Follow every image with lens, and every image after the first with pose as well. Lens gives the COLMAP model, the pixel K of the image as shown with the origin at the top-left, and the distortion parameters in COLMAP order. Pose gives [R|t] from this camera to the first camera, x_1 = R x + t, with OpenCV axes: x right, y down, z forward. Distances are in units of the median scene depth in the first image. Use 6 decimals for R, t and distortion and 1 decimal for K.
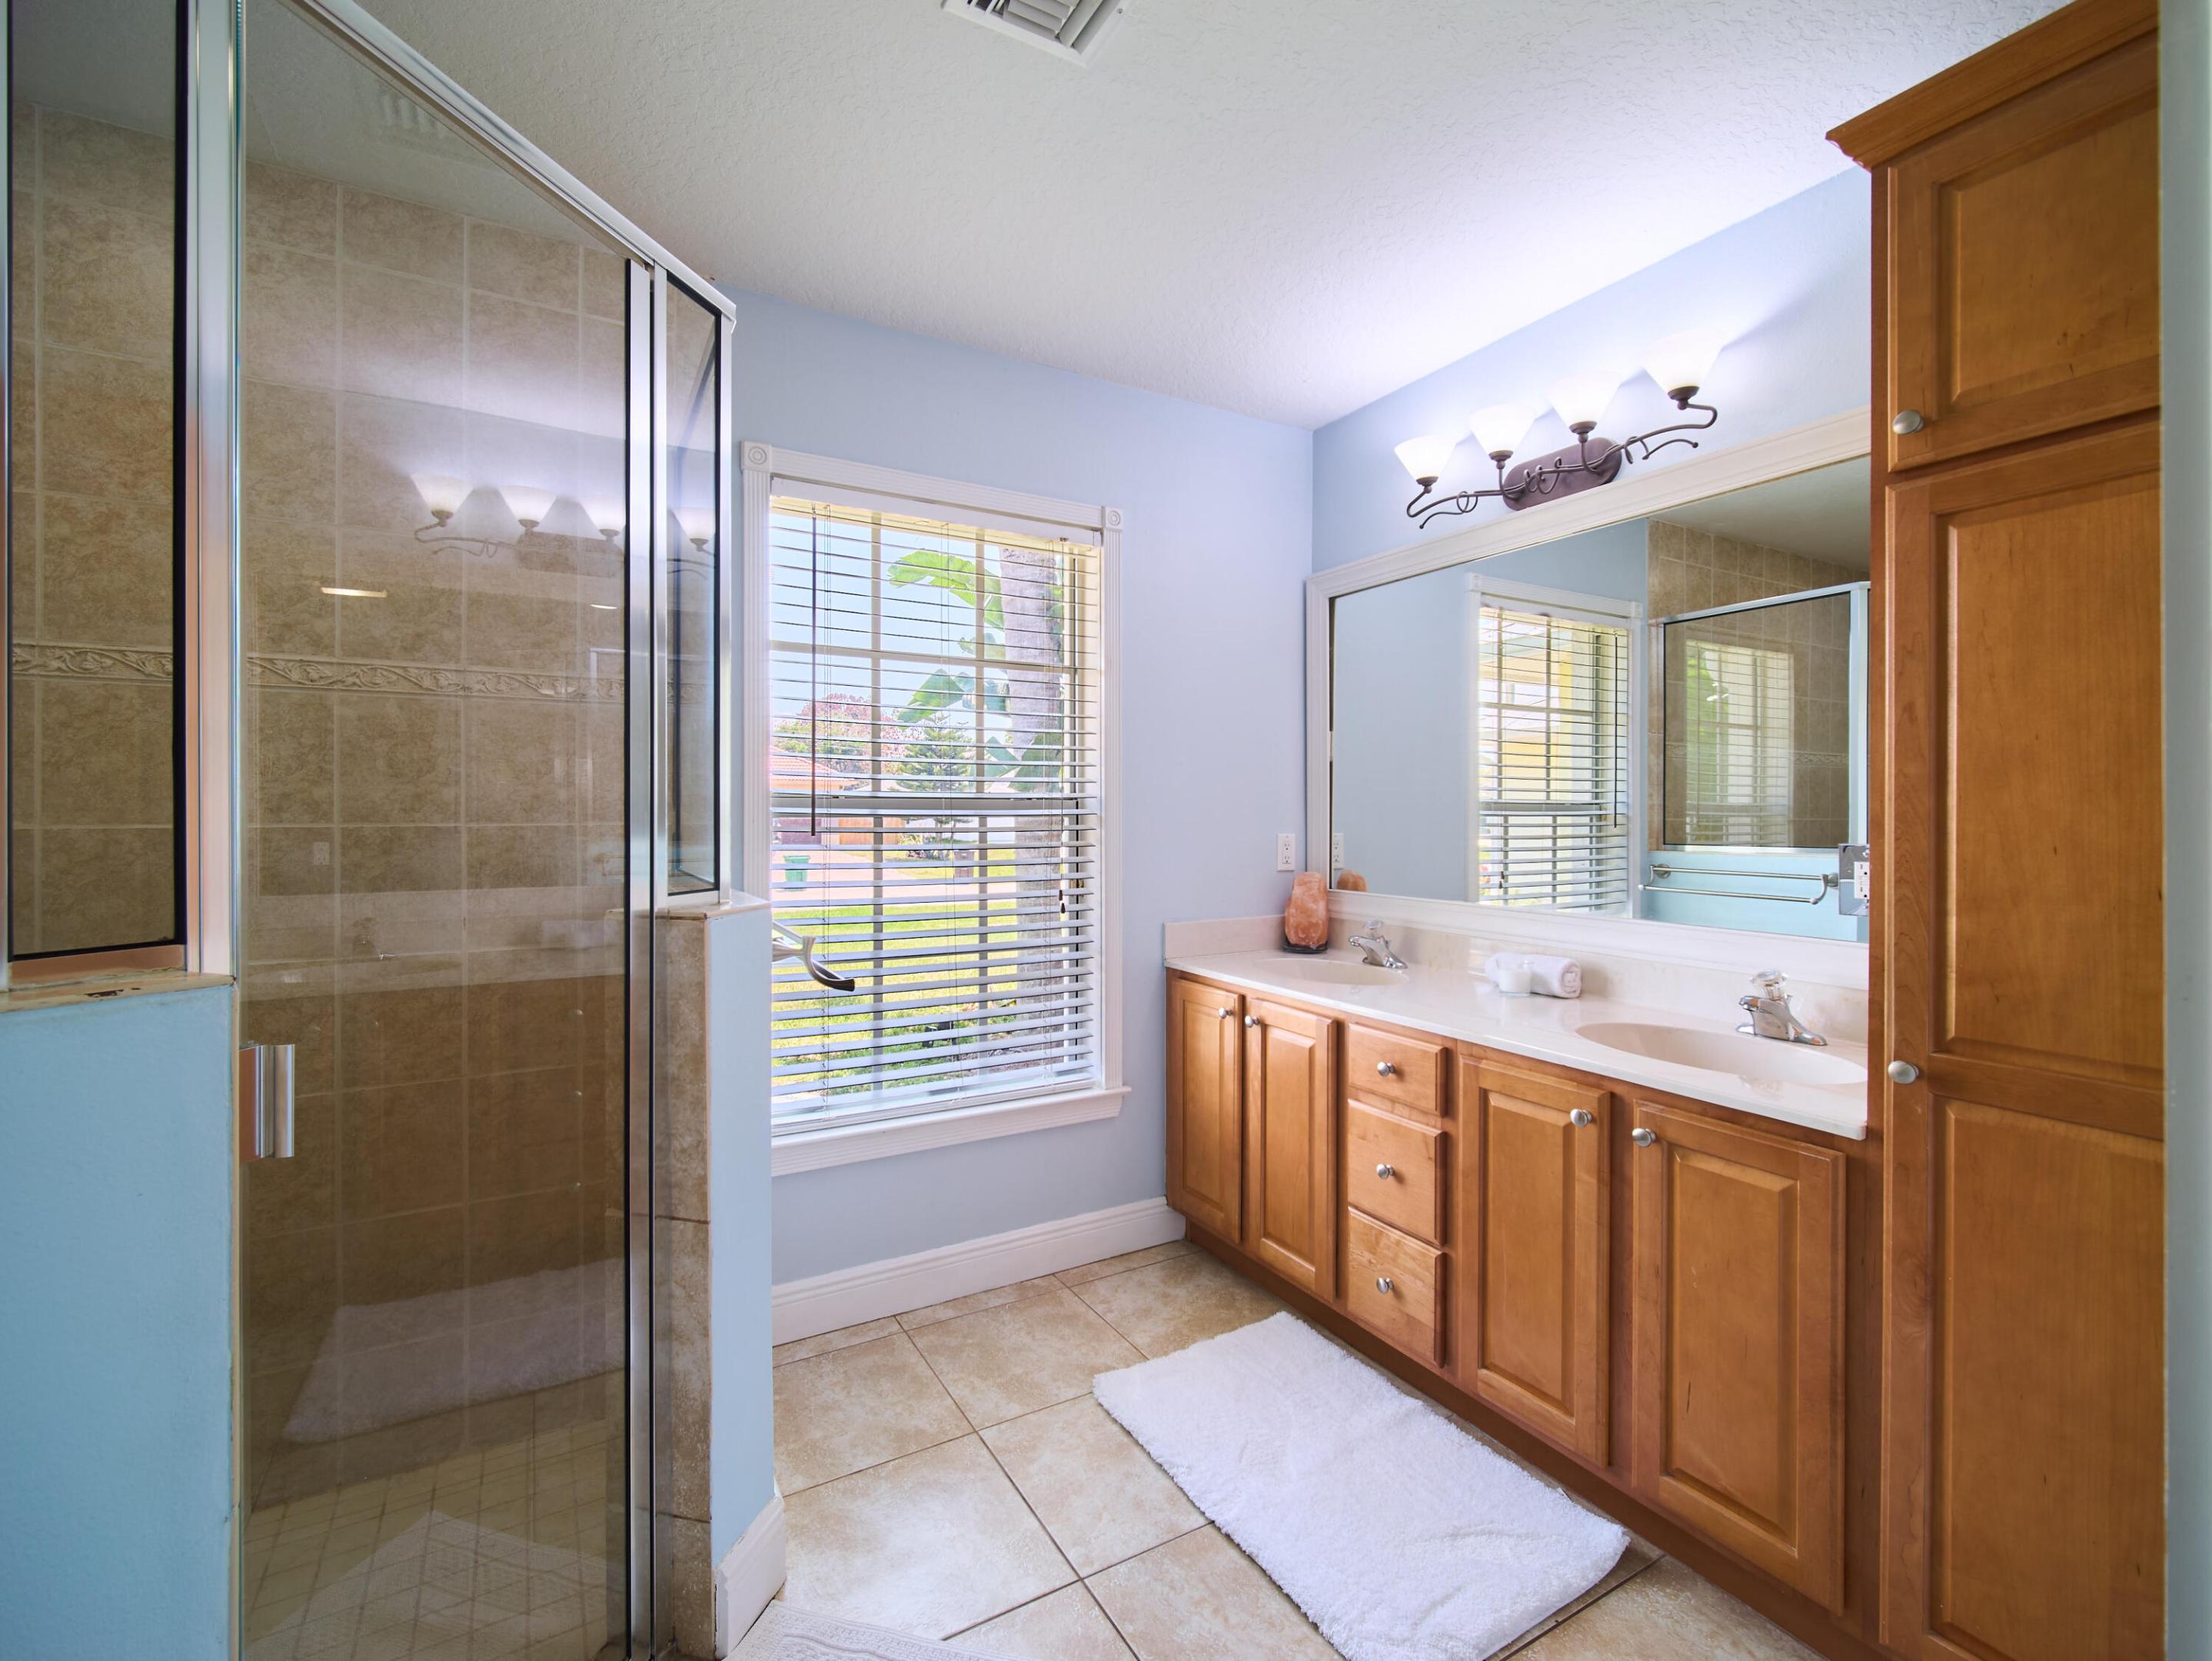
lens RADIAL K [[976.9, 0, 1107.3], [0, 976.9, 826.8], [0, 0, 1]] dist [-0.003851, -0.000794]
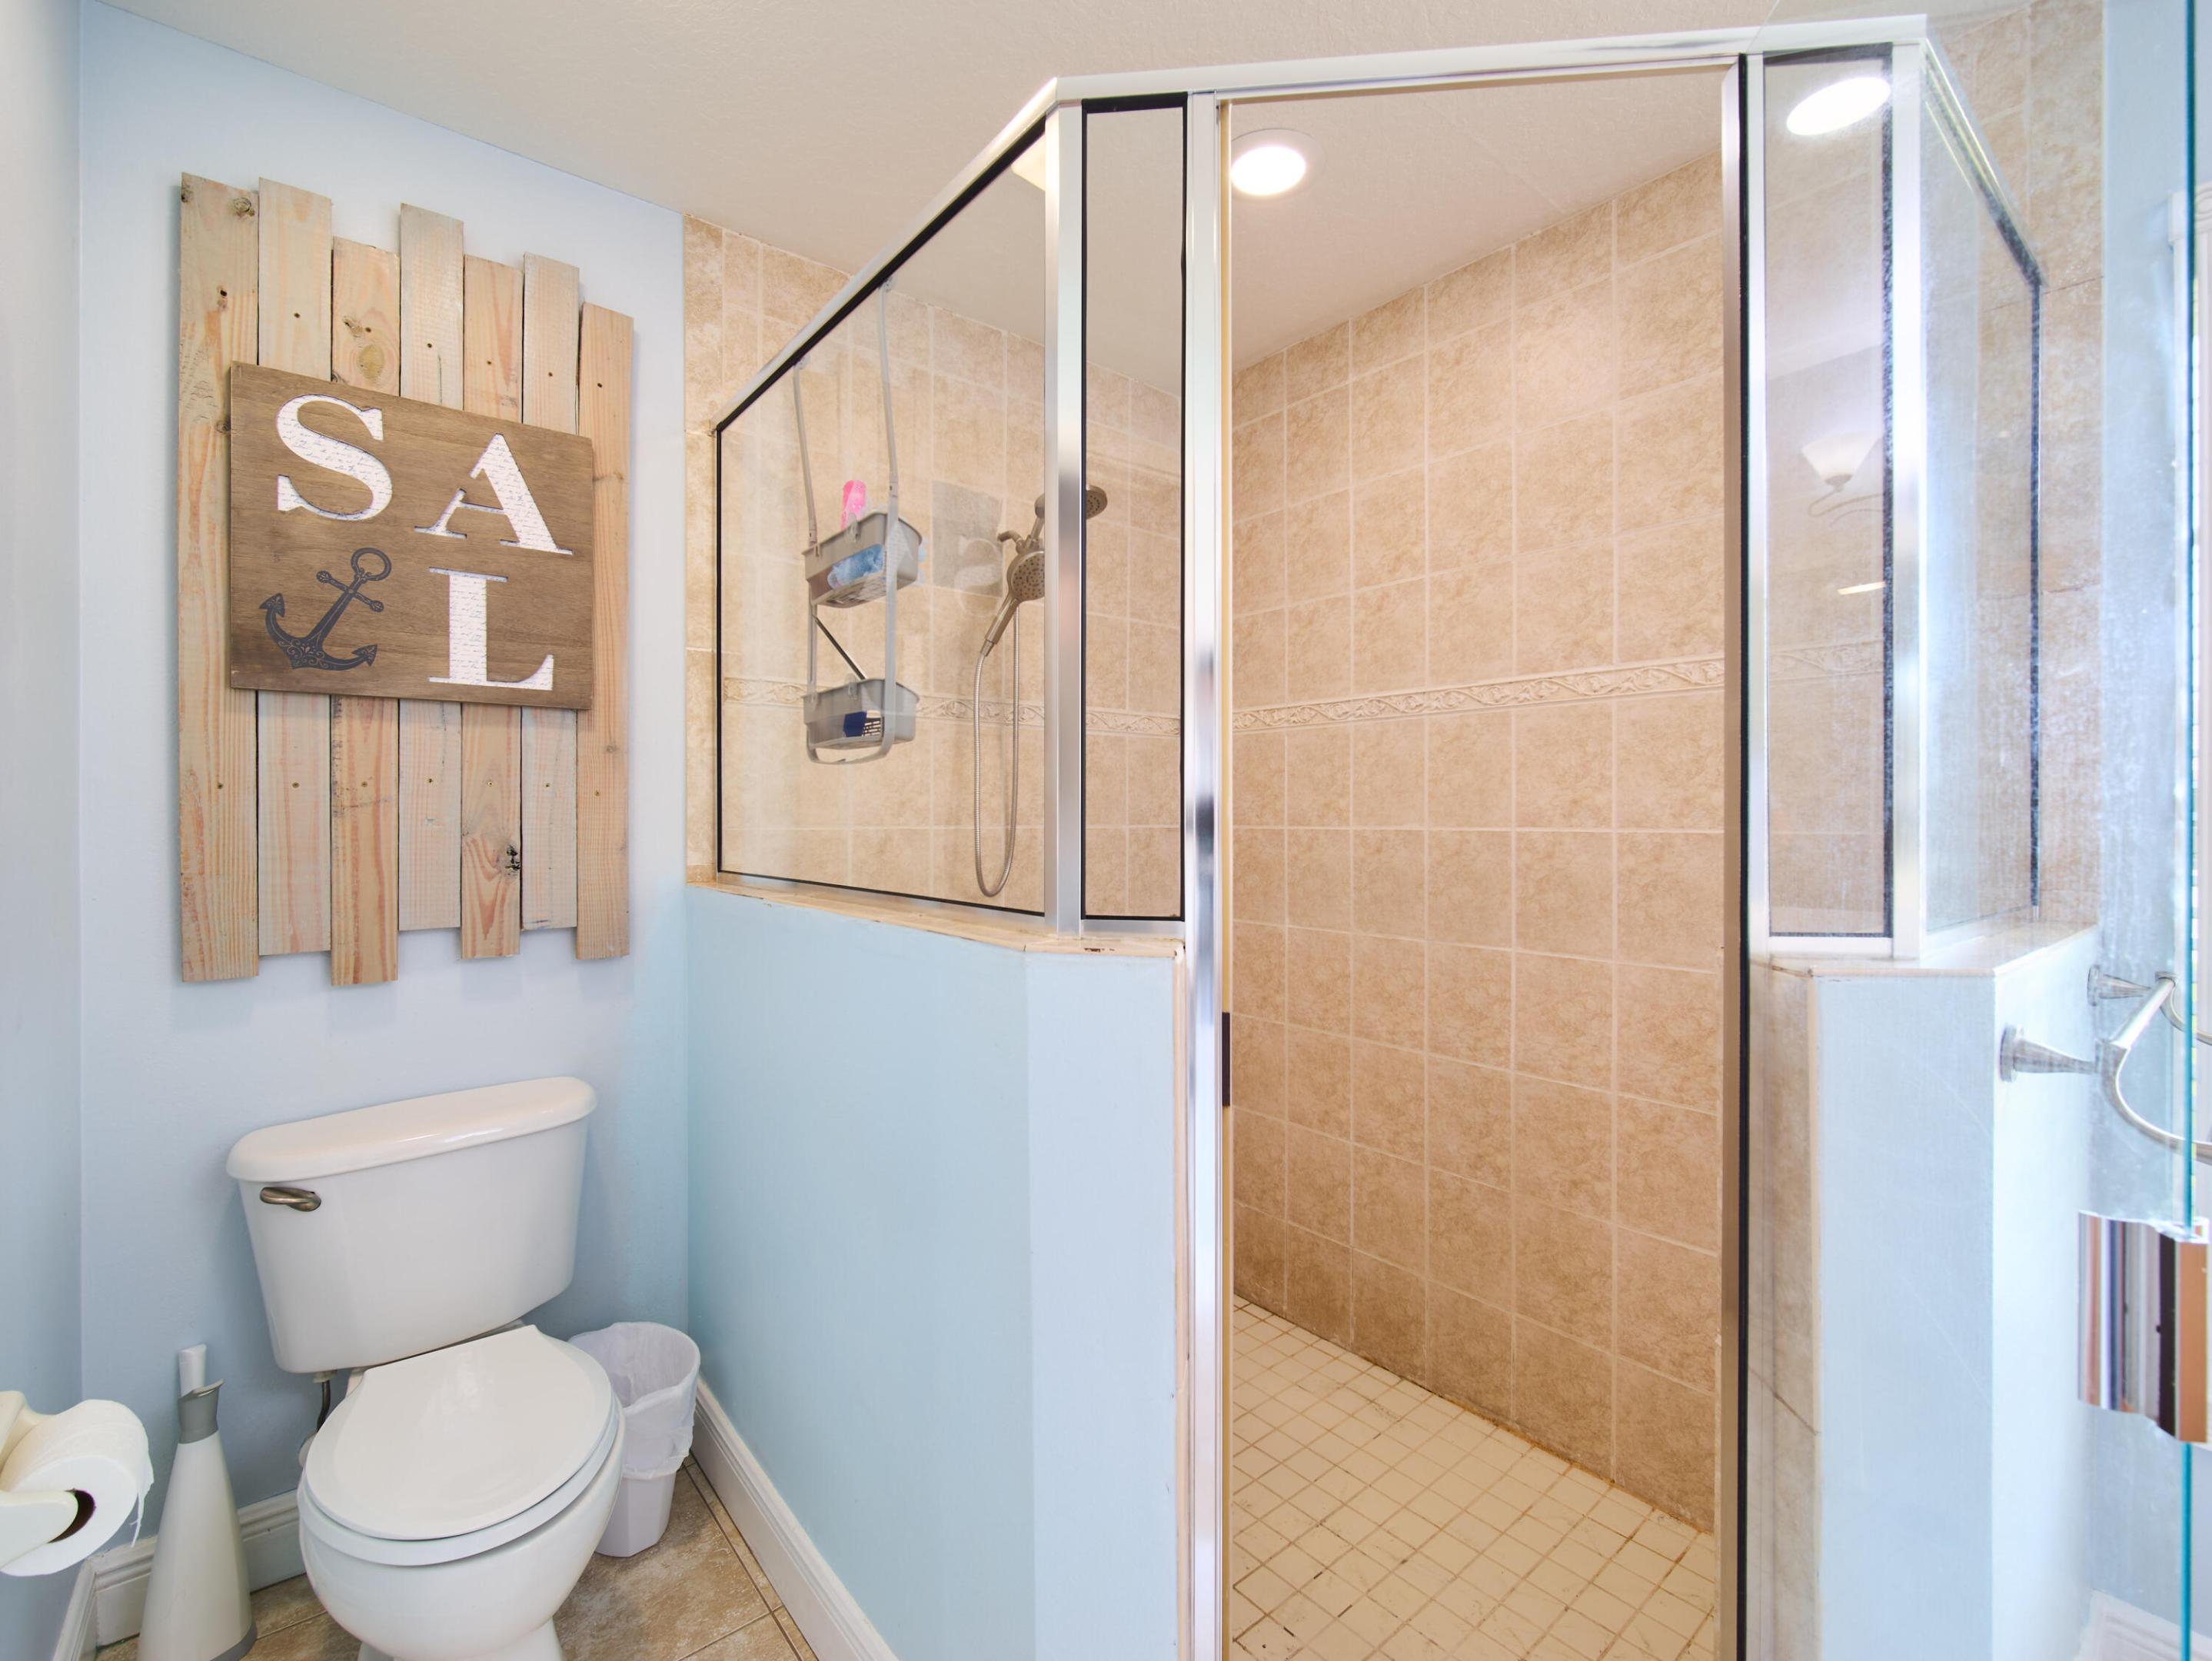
lens RADIAL K [[981.5, 0, 1104.2], [0, 981.5, 818.9], [0, 0, 1]] dist [-0.004343, -0.001364]
pose [[0.169446, 0.000641, -0.985539, 0.126949], [-0.014968, 0.999886, -0.001923, -0.003688], [0.985426, 0.015077, 0.169436, 0.305890]]
